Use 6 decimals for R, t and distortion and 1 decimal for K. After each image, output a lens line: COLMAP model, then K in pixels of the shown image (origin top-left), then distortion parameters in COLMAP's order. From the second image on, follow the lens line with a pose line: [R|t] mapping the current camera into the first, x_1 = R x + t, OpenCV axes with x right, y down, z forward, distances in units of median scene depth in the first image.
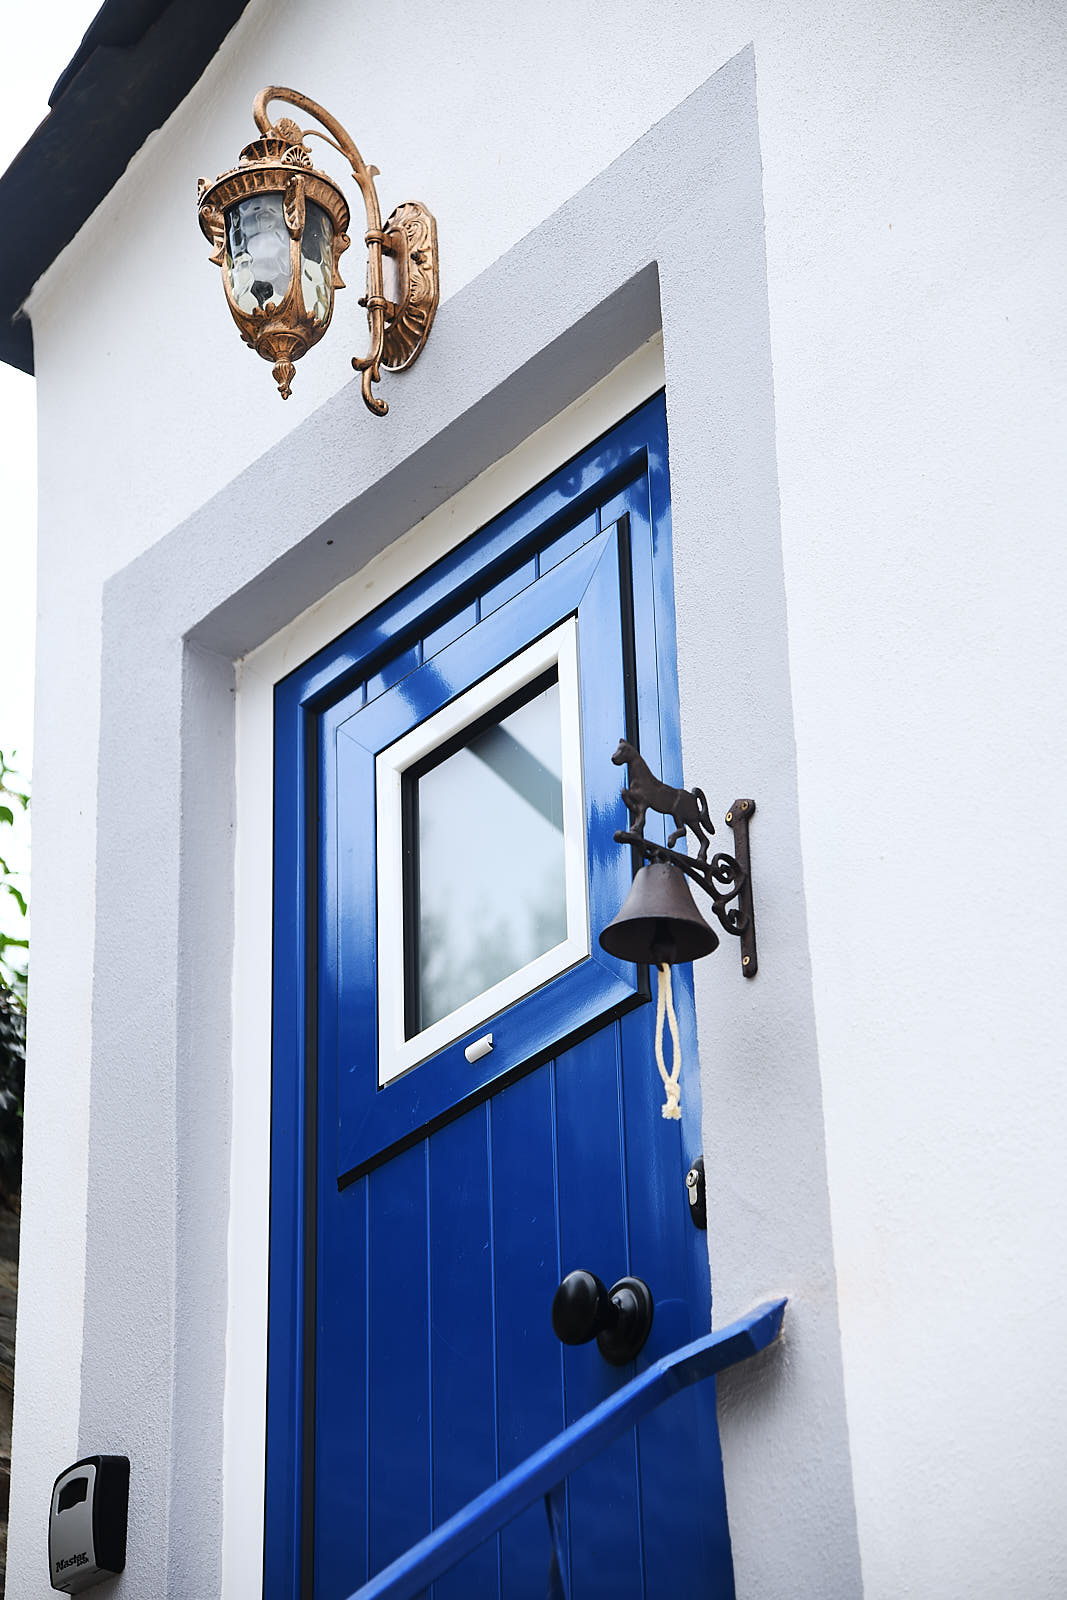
lens RADIAL K [[4381.0, 0, 533.5], [0, 4381.0, 800.0], [0, 0, 1]] dist [0.924008, 0.955987]
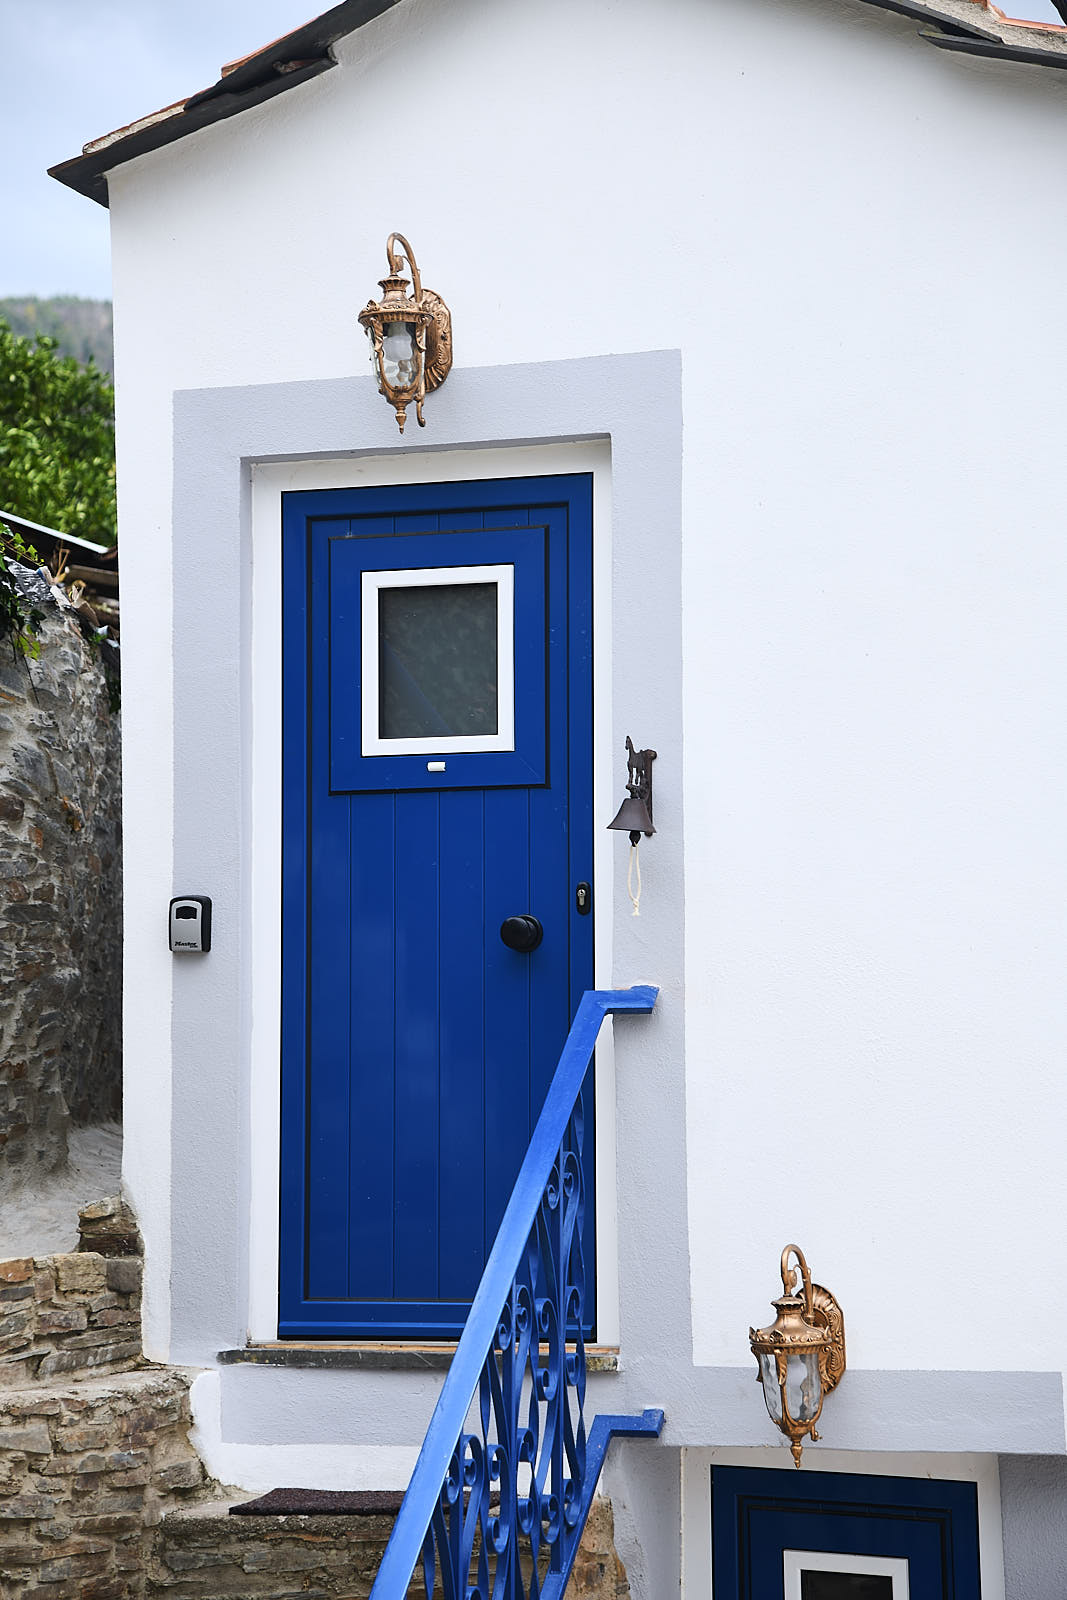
lens RADIAL K [[4381.0, 0, 533.5], [0, 4381.0, 800.0], [0, 0, 1]] dist [0.924008, 0.955987]
pose [[0.850268, 0.068914, 0.521818, -1.078067], [-0.284458, 0.894306, 0.345399, -0.675459], [-0.442863, -0.442117, 0.780003, -0.686900]]
